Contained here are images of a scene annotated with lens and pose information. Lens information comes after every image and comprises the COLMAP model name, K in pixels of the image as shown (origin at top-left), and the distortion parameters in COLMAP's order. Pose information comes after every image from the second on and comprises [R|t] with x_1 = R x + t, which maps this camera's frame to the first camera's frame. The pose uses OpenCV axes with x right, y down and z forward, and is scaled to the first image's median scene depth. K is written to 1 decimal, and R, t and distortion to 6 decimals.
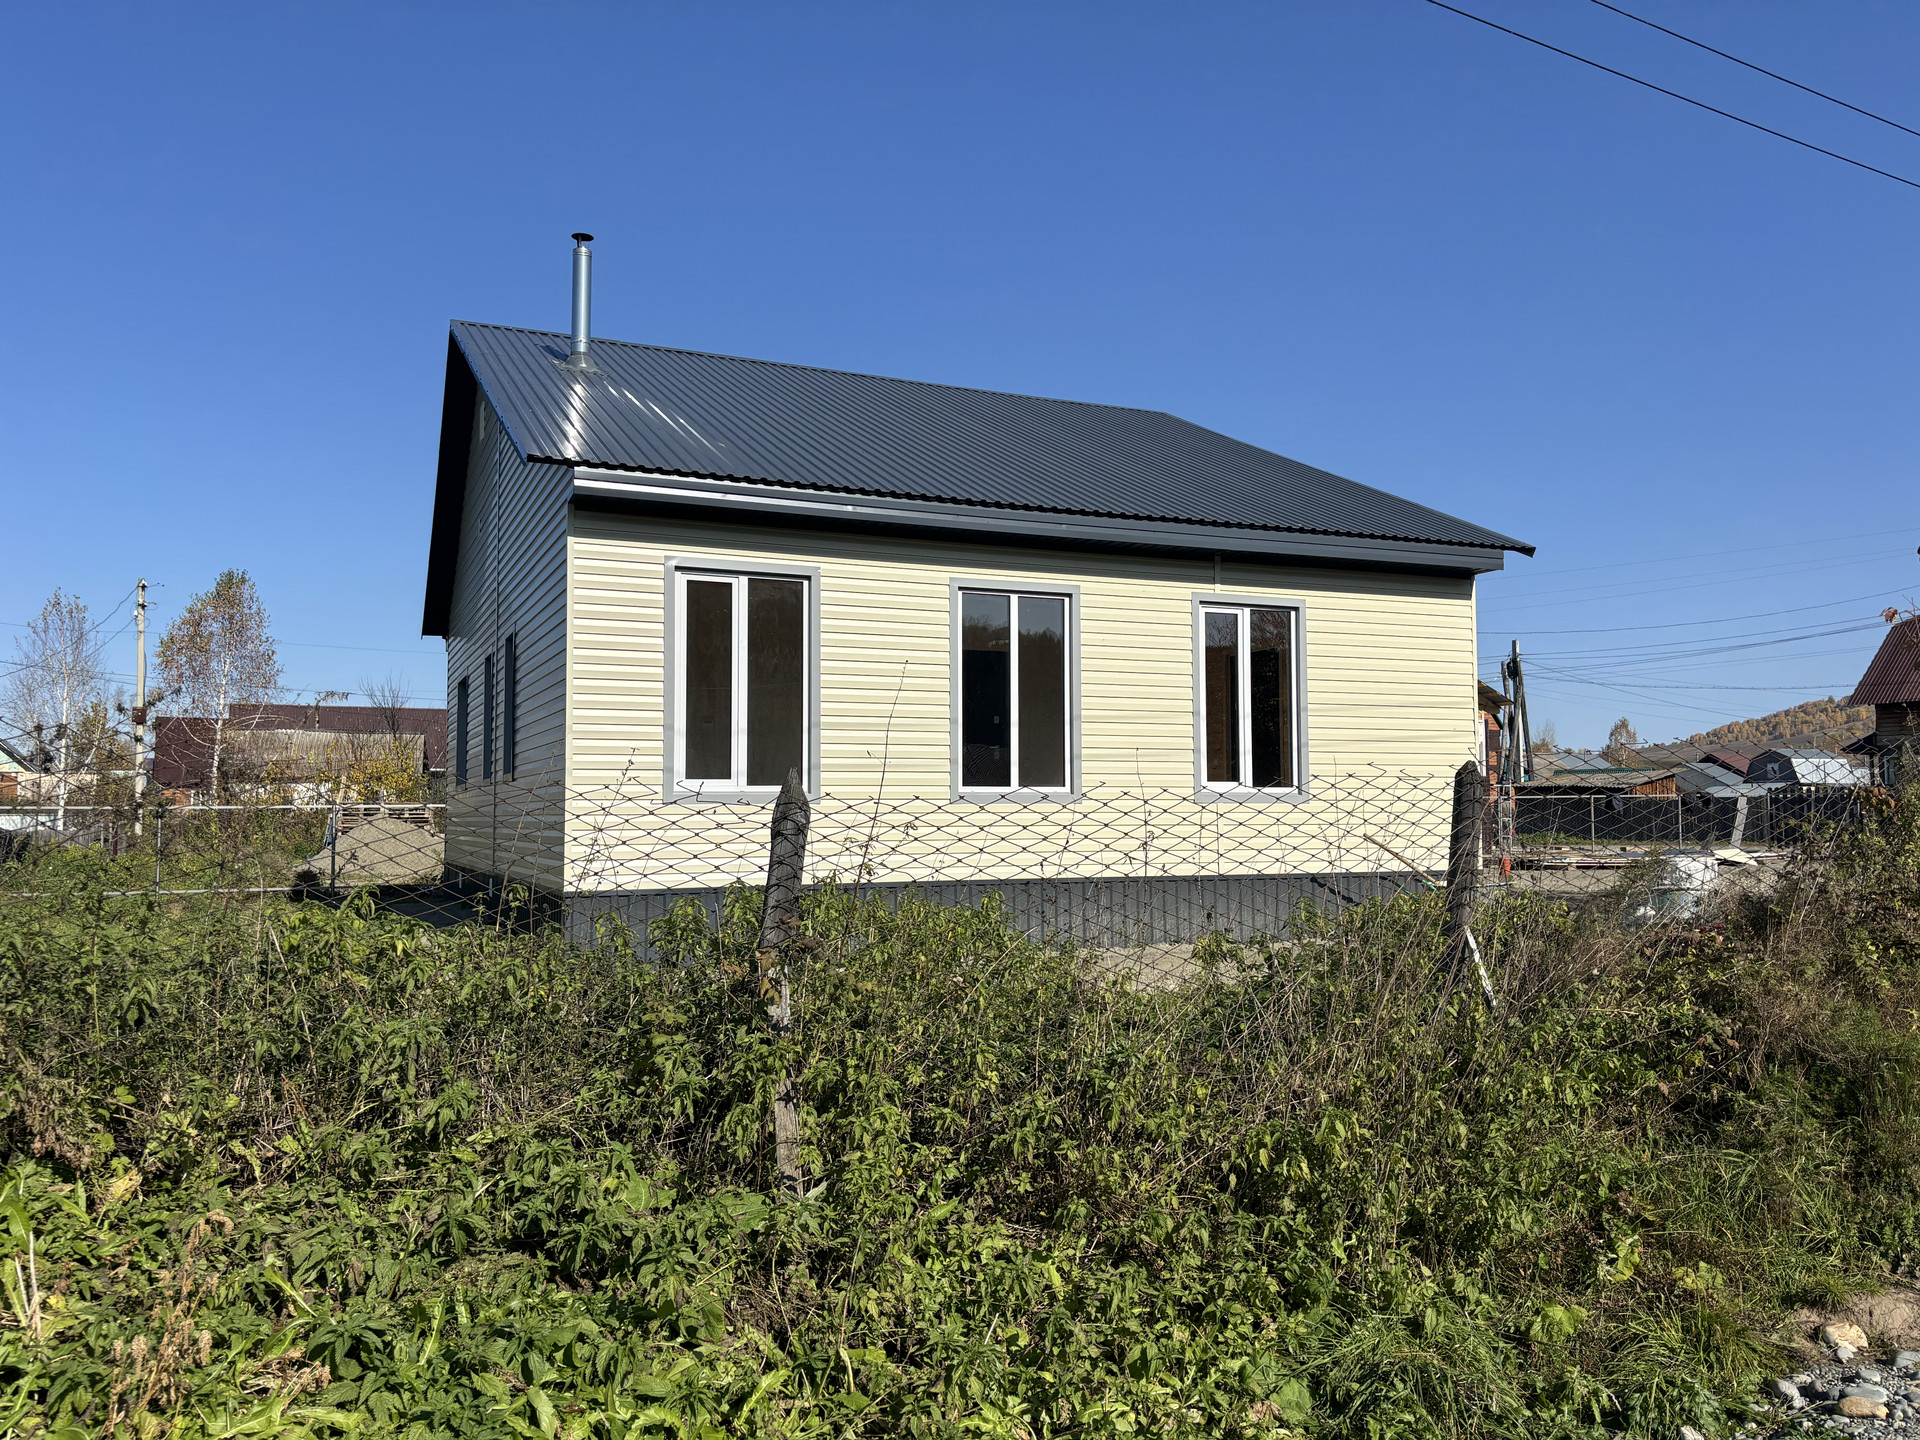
lens RADIAL K [[1411.4, 0, 960.0], [0, 1411.4, 720.0], [0, 0, 1]] dist [0.122649, -0.001781]
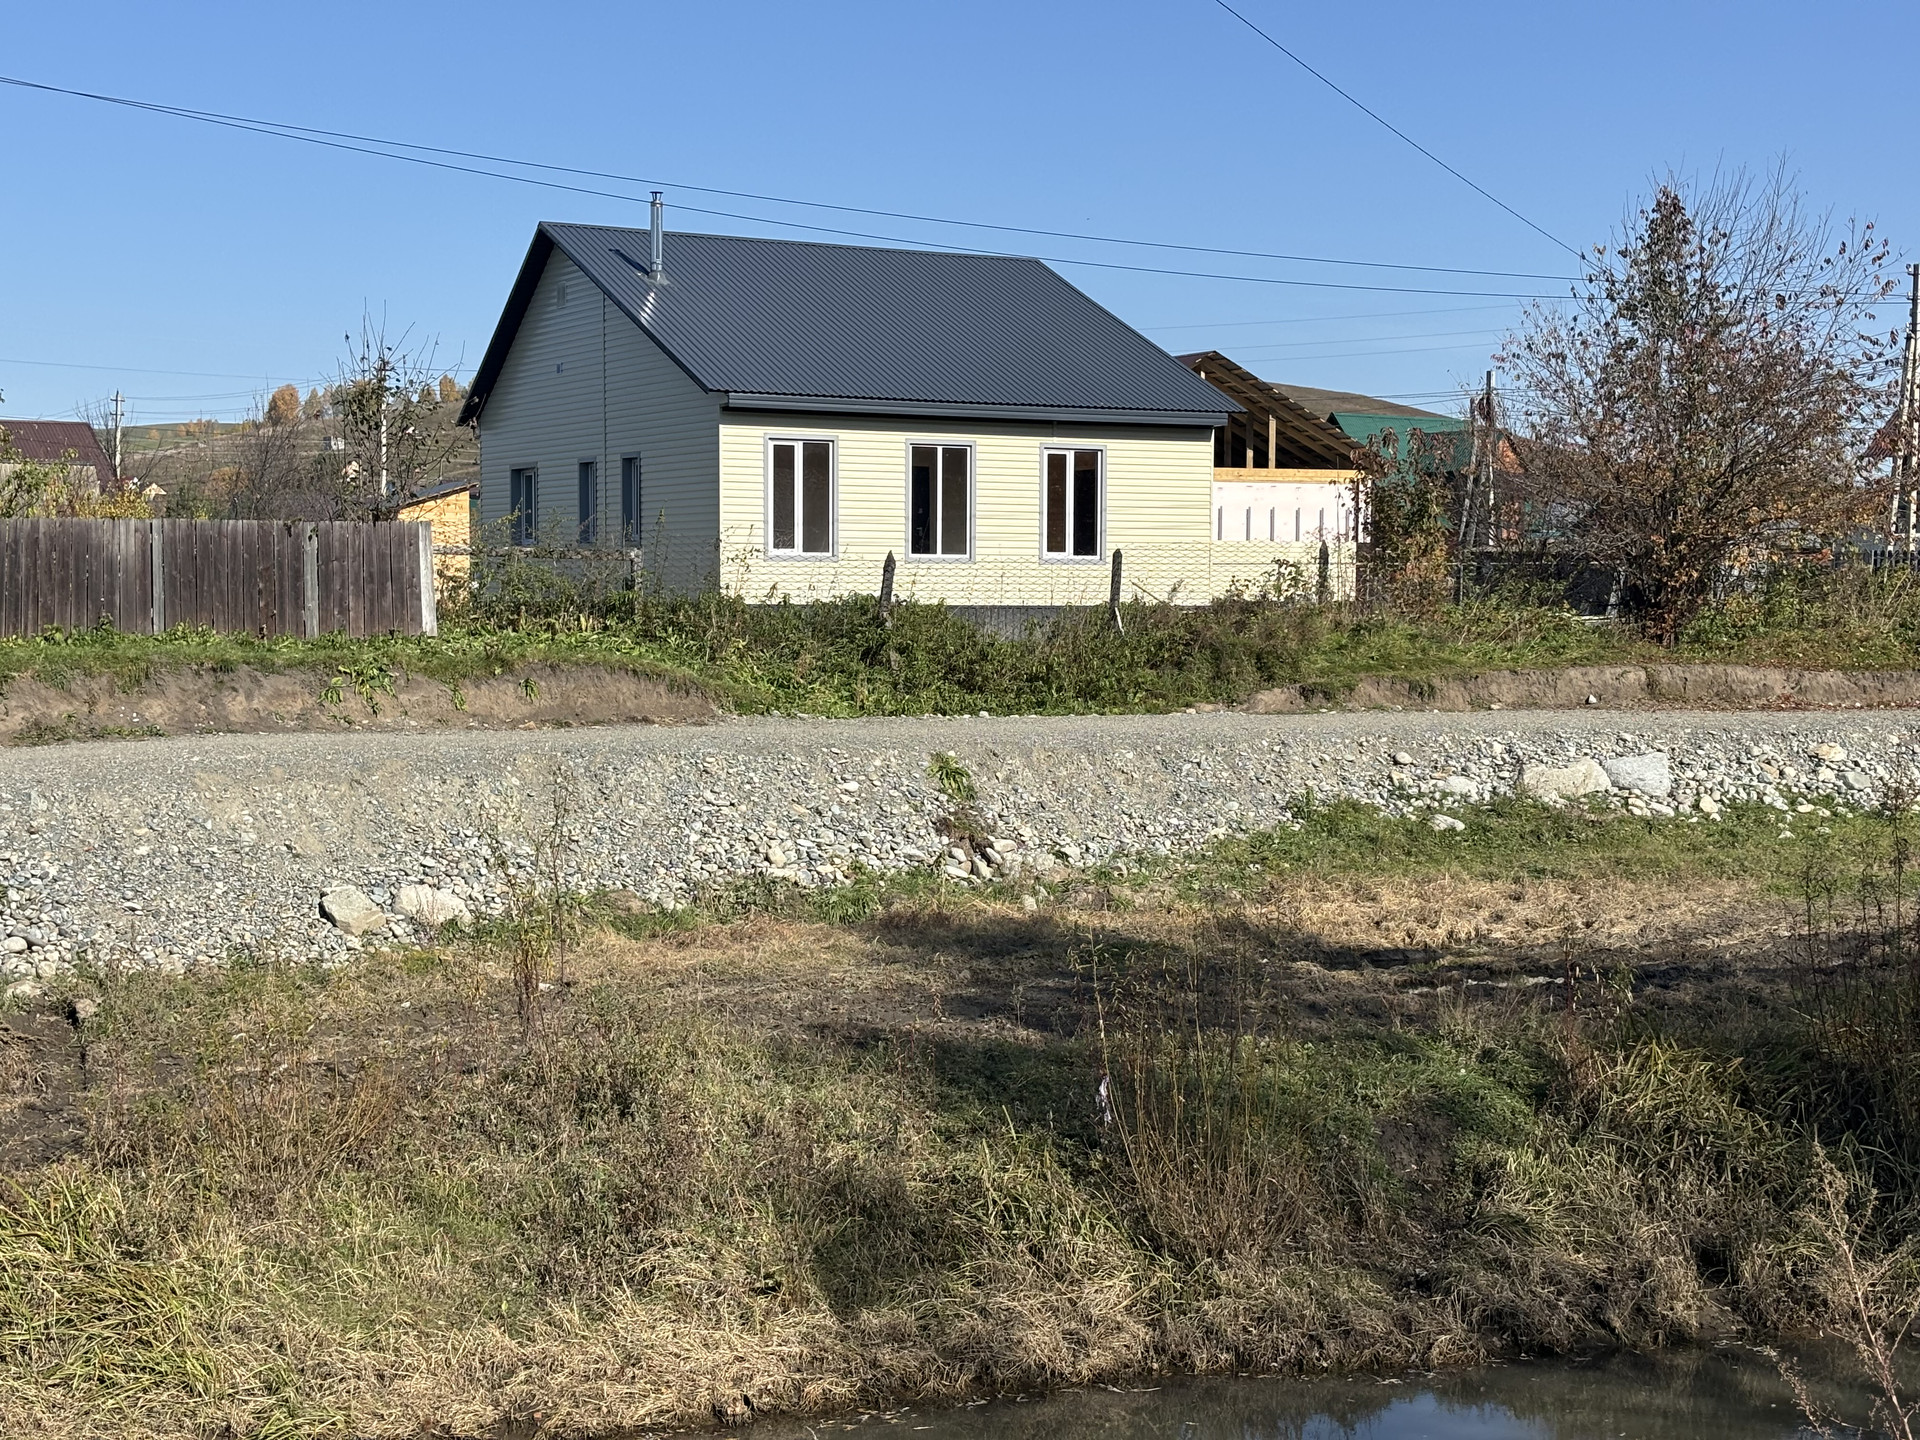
lens RADIAL K [[2820.0, 0, 960.0], [0, 2820.0, 720.0], [0, 0, 1]] dist [0.126305, -0.033889]
pose [[0.996249, 0.004681, 0.086410, -0.233313], [-0.014292, 0.993724, 0.110942, -0.135590], [-0.085348, -0.111761, 0.990063, -2.471917]]
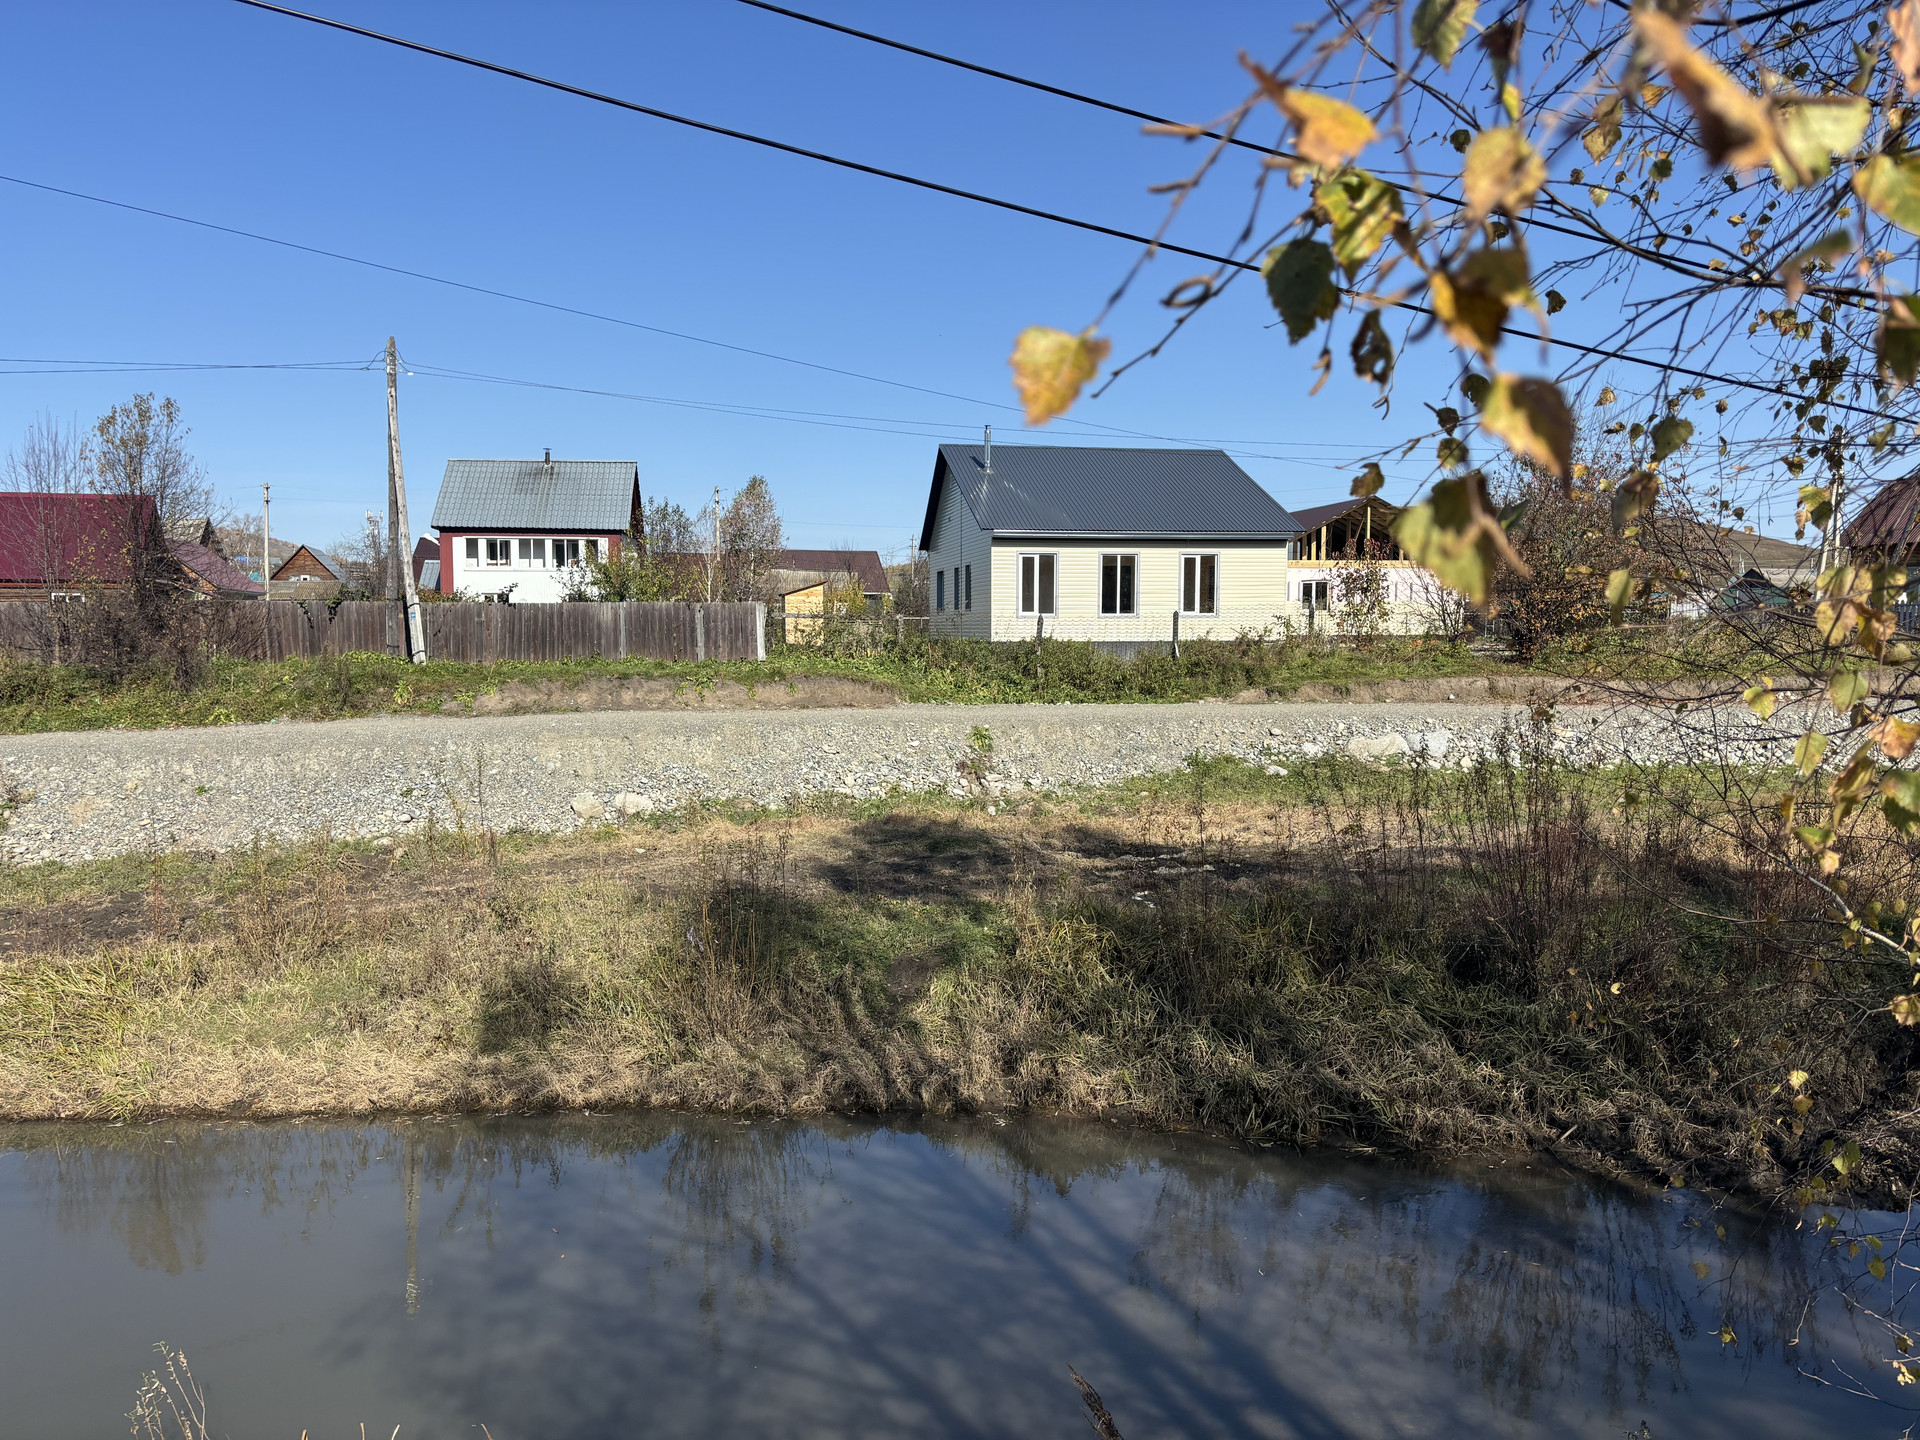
lens RADIAL K [[1411.4, 0, 960.0], [0, 1411.4, 720.0], [0, 0, 1]] dist [0.122649, -0.001781]
pose [[0.973443, 0.017556, -0.228257, 0.418914], [0.012556, 0.991461, 0.129800, -0.134843], [0.228586, -0.129219, 0.964910, -2.222966]]
